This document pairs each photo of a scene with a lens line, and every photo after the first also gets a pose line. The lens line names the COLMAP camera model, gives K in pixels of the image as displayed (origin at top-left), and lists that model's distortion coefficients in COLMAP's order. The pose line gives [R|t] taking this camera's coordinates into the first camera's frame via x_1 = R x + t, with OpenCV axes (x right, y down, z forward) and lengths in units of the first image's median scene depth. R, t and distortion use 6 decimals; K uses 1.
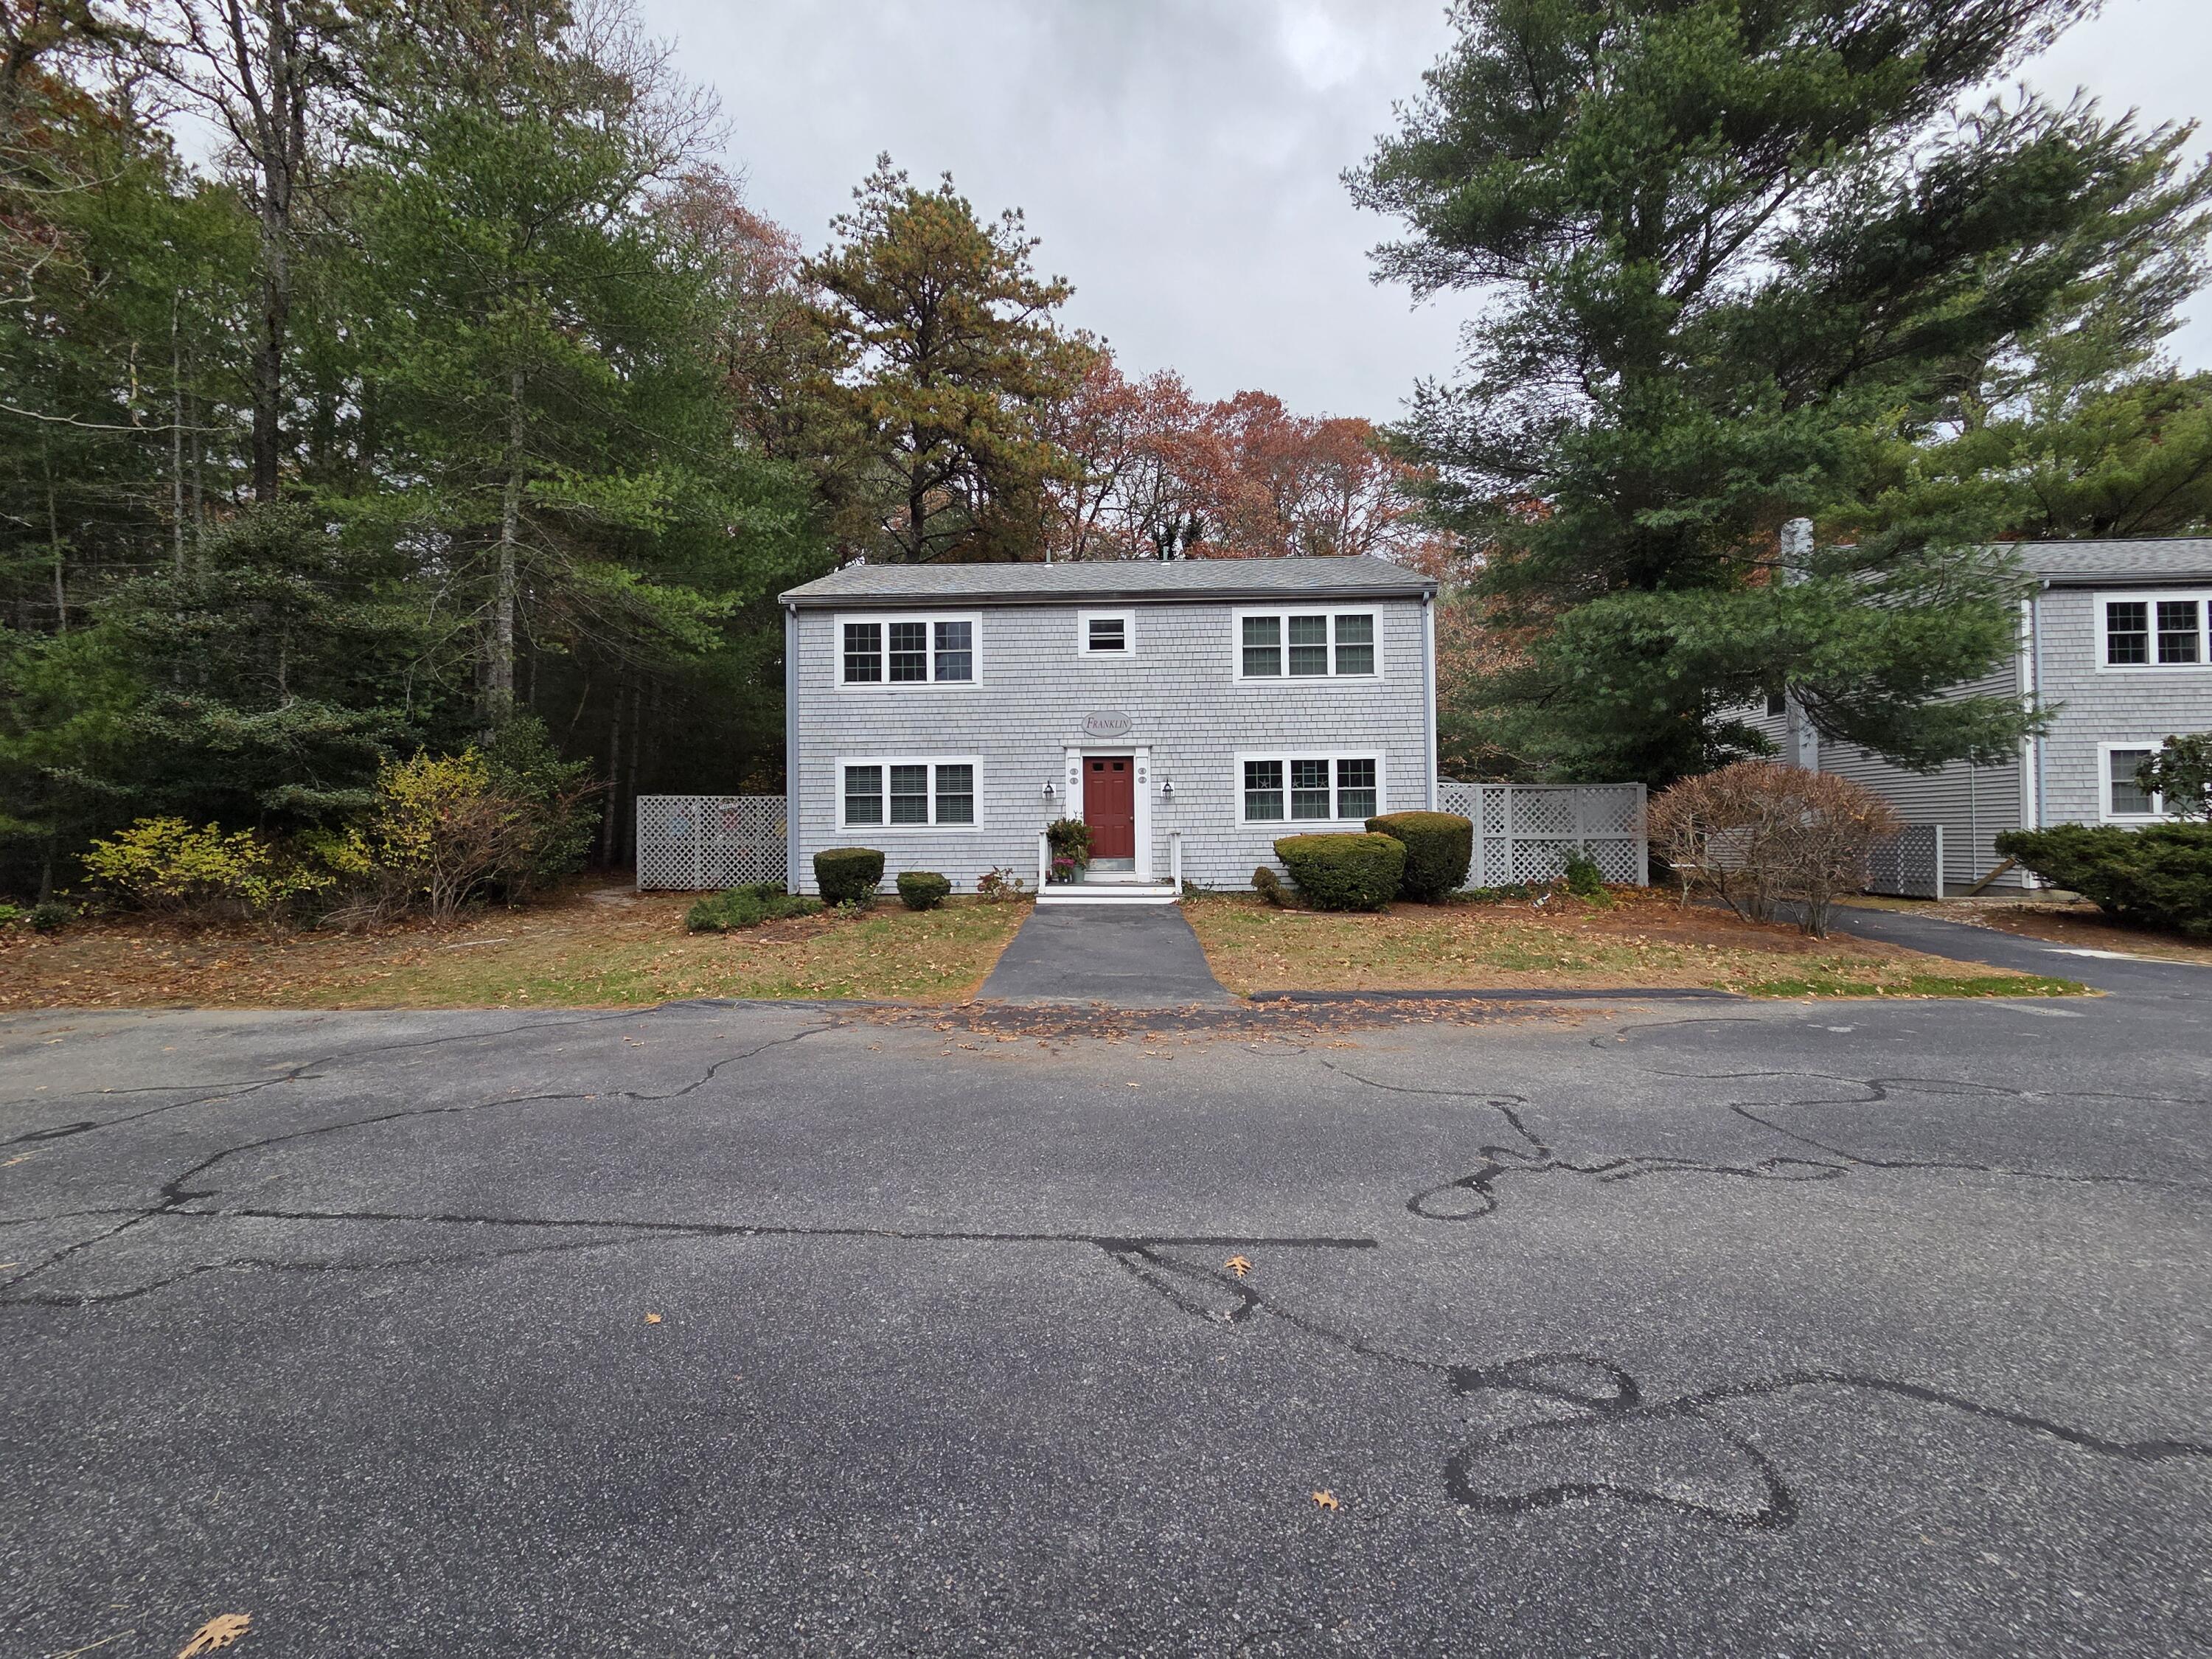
lens RADIAL K [[891.1, 0, 1102.9], [0, 891.1, 831.0], [0, 0, 1]] dist [0.000087, -0.000119]
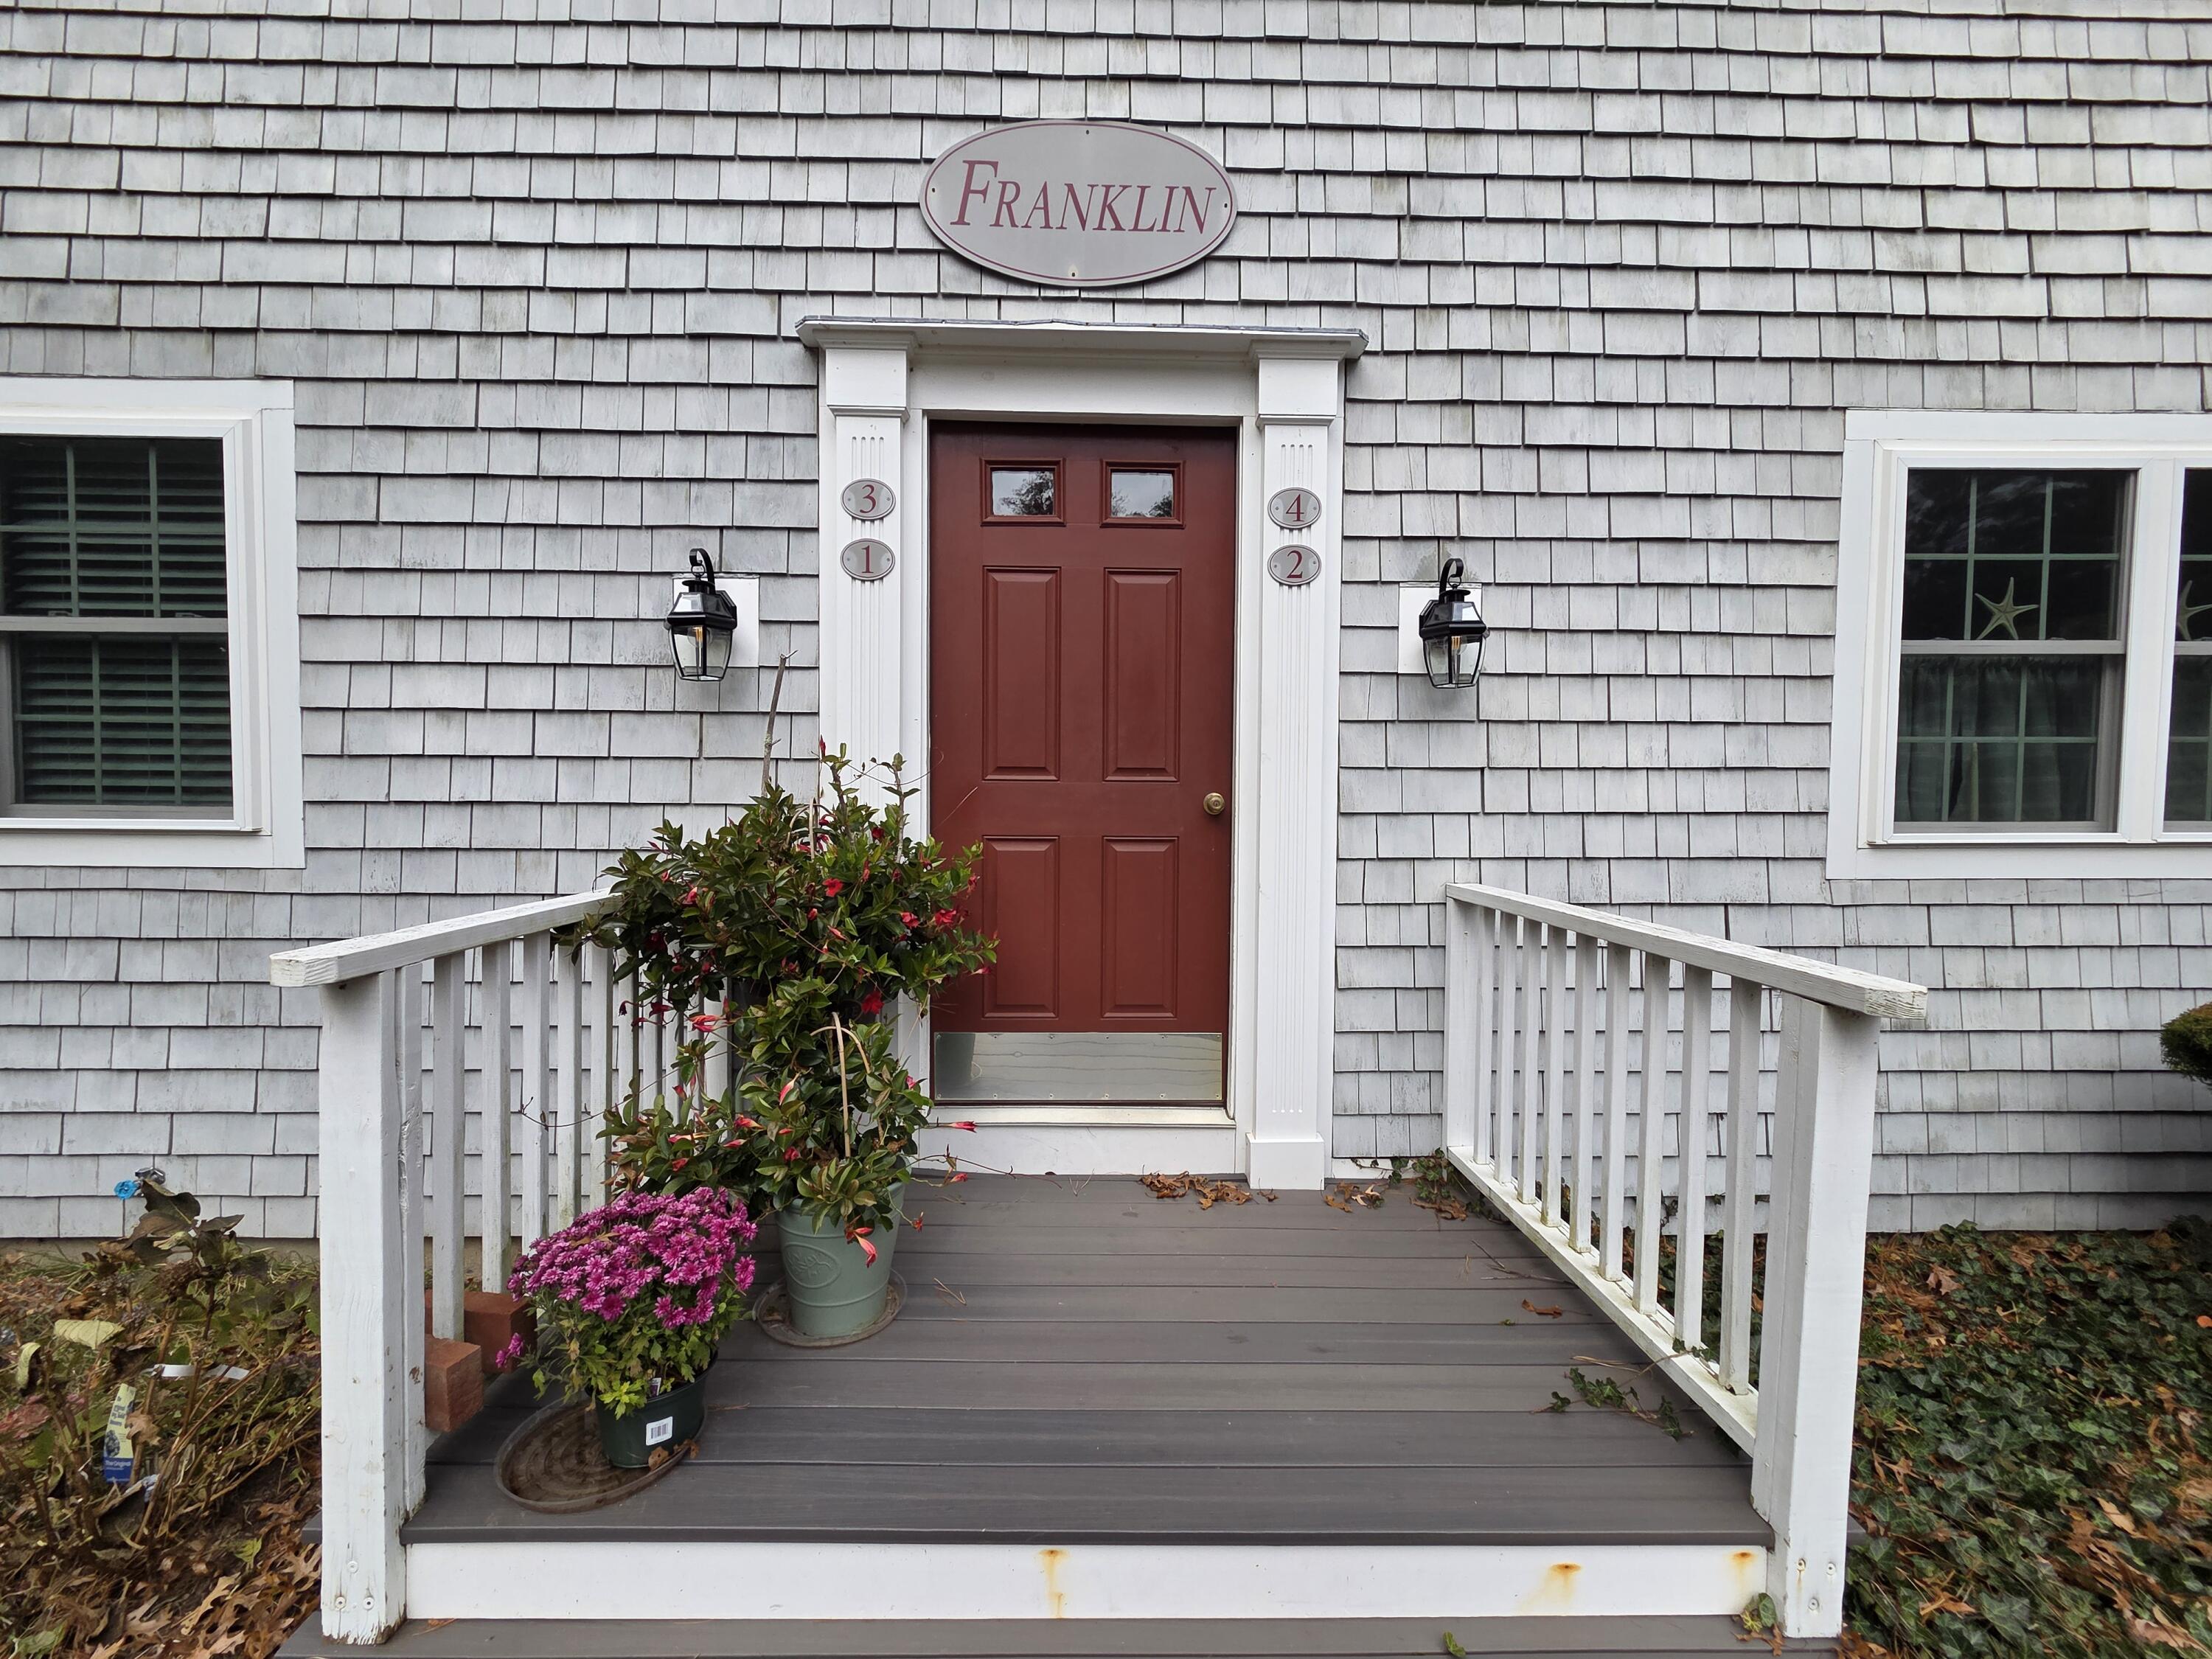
lens RADIAL K [[891.1, 0, 1105.0], [0, 891.1, 827.9], [0, 0, 1]] dist [0.000087, -0.000119]
pose [[0.998767, 0.017085, 0.046604, 0.003239], [-0.019316, 0.998668, 0.047840, -0.016796], [-0.045724, -0.048682, 0.997767, 0.836246]]
